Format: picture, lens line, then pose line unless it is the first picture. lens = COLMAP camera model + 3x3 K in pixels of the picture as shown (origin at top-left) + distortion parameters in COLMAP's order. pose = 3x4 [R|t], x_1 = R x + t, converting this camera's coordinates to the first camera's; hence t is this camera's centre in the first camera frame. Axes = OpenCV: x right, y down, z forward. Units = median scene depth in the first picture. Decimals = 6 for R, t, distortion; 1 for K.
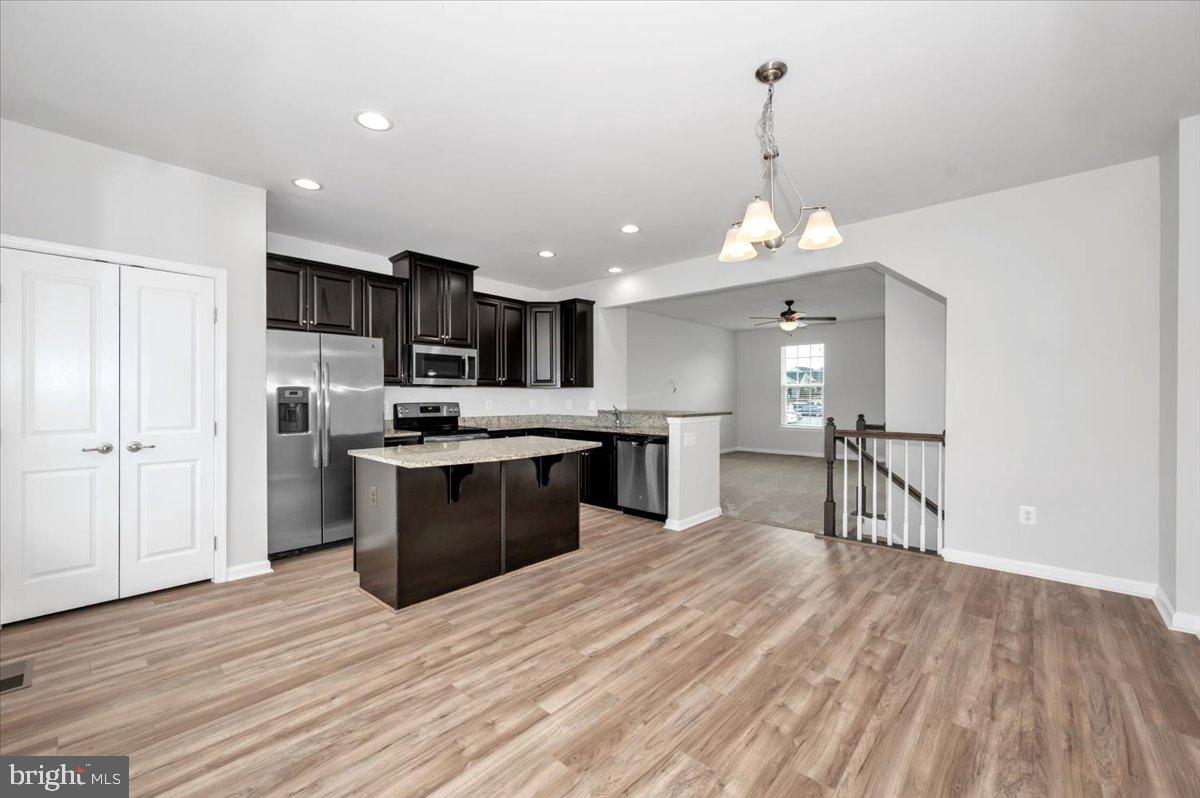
lens RADIAL K [[481.0, 0, 597.3], [0, 481.0, 400.4], [0, 0, 1]] dist [-0.000784, 0.000509]
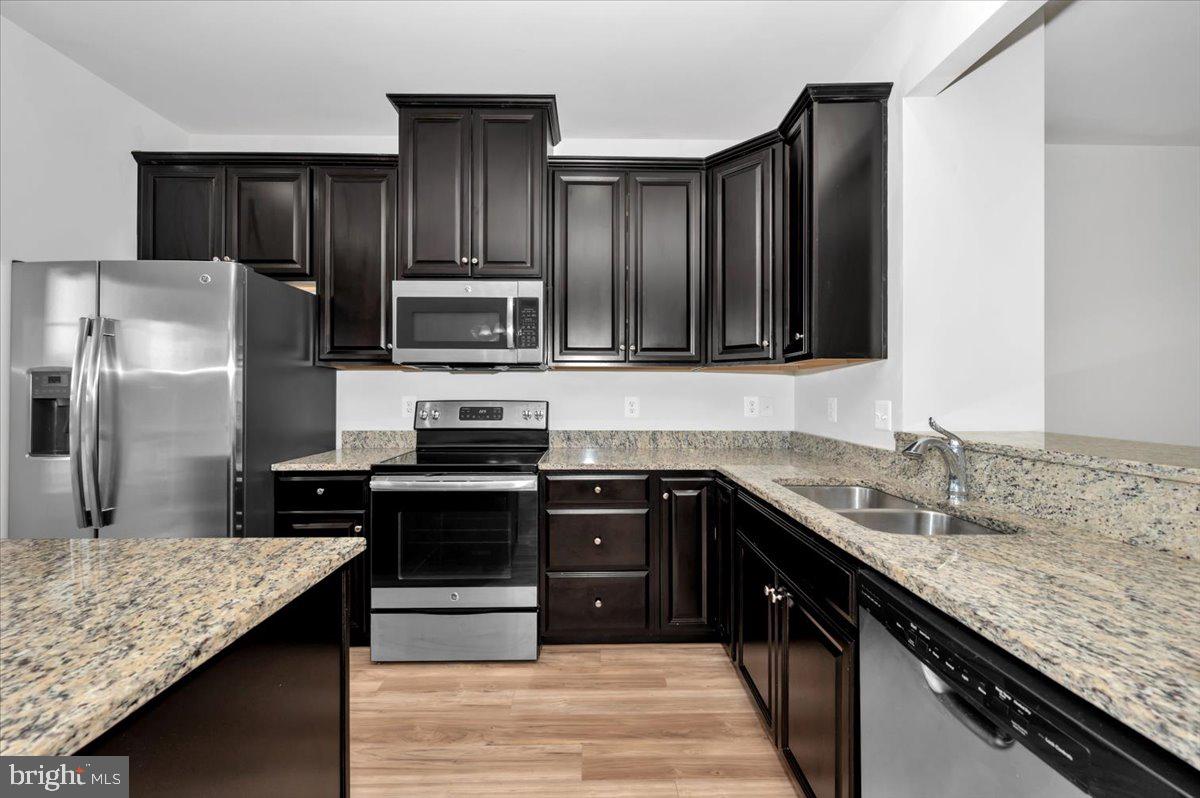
lens RADIAL K [[481.0, 0, 599.4], [0, 481.0, 391.5], [0, 0, 1]] dist [-0.000784, 0.000509]
pose [[0.686333, 0.000848, -0.727287, 0.172463], [-0.007412, 0.999956, -0.005828, -0.003643], [0.727250, 0.009391, 0.686308, 1.201093]]
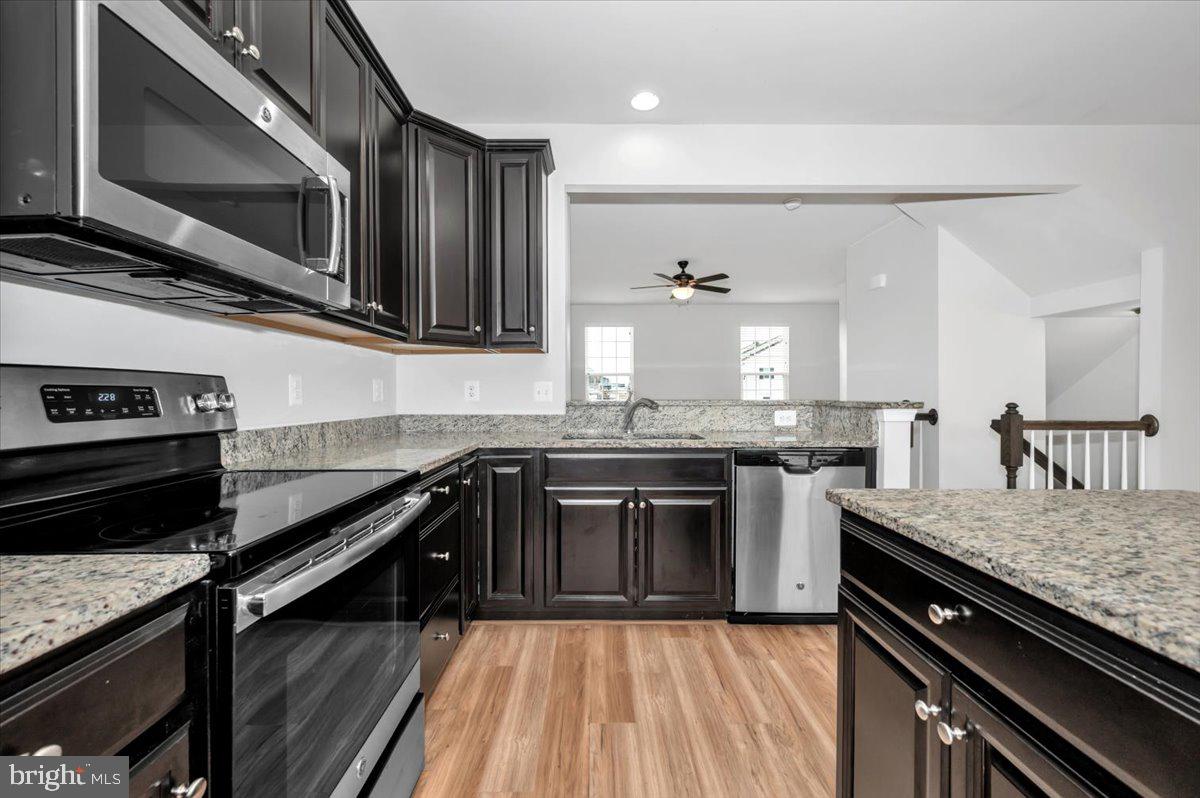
lens RADIAL K [[481.0, 0, 597.4], [0, 481.0, 396.3], [0, 0, 1]] dist [-0.000784, 0.000509]
pose [[0.733025, -0.004691, 0.680185, -0.540362], [0.005917, 0.999982, 0.000520, 0.028121], [-0.680176, 0.003643, 0.733040, 1.169037]]
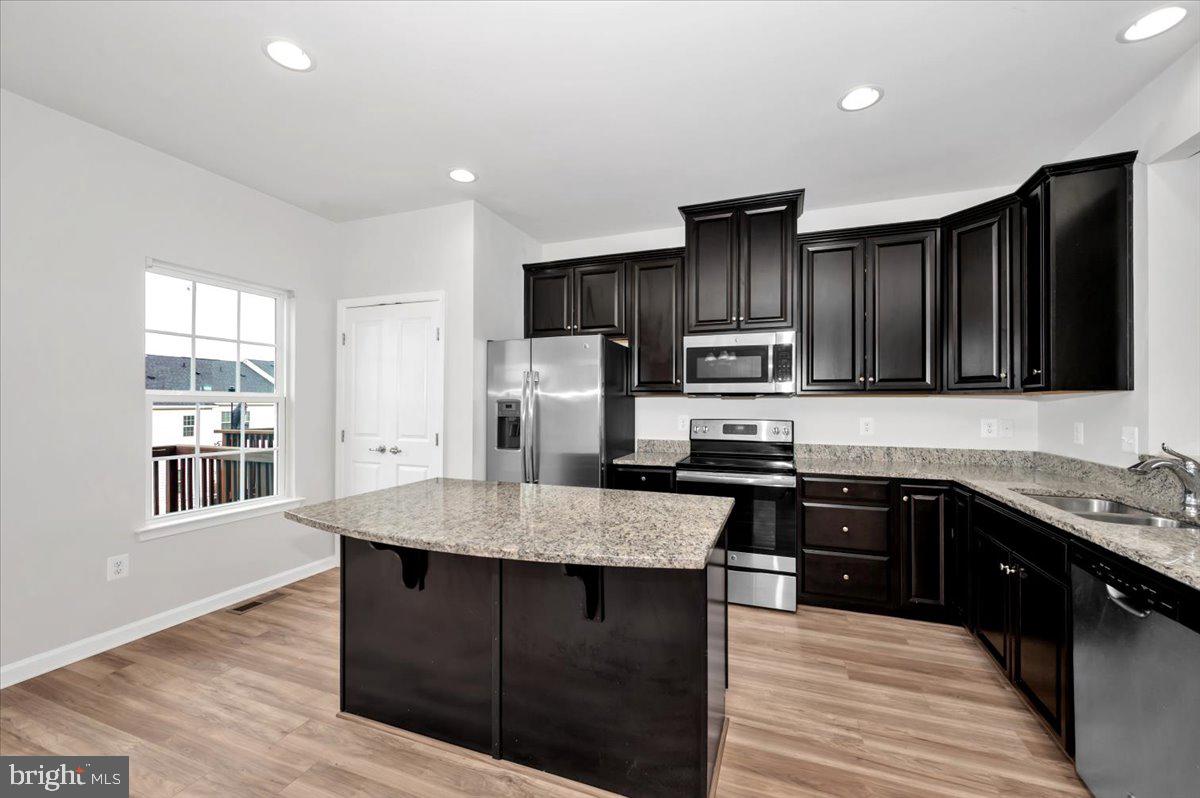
lens RADIAL K [[481.0, 0, 599.9], [0, 481.0, 400.6], [0, 0, 1]] dist [-0.000784, 0.000509]
pose [[0.368776, -0.004140, -0.929509, 0.336071], [-0.010022, 0.999914, -0.008430, -0.022391], [0.929464, 0.012425, 0.368703, 0.918617]]
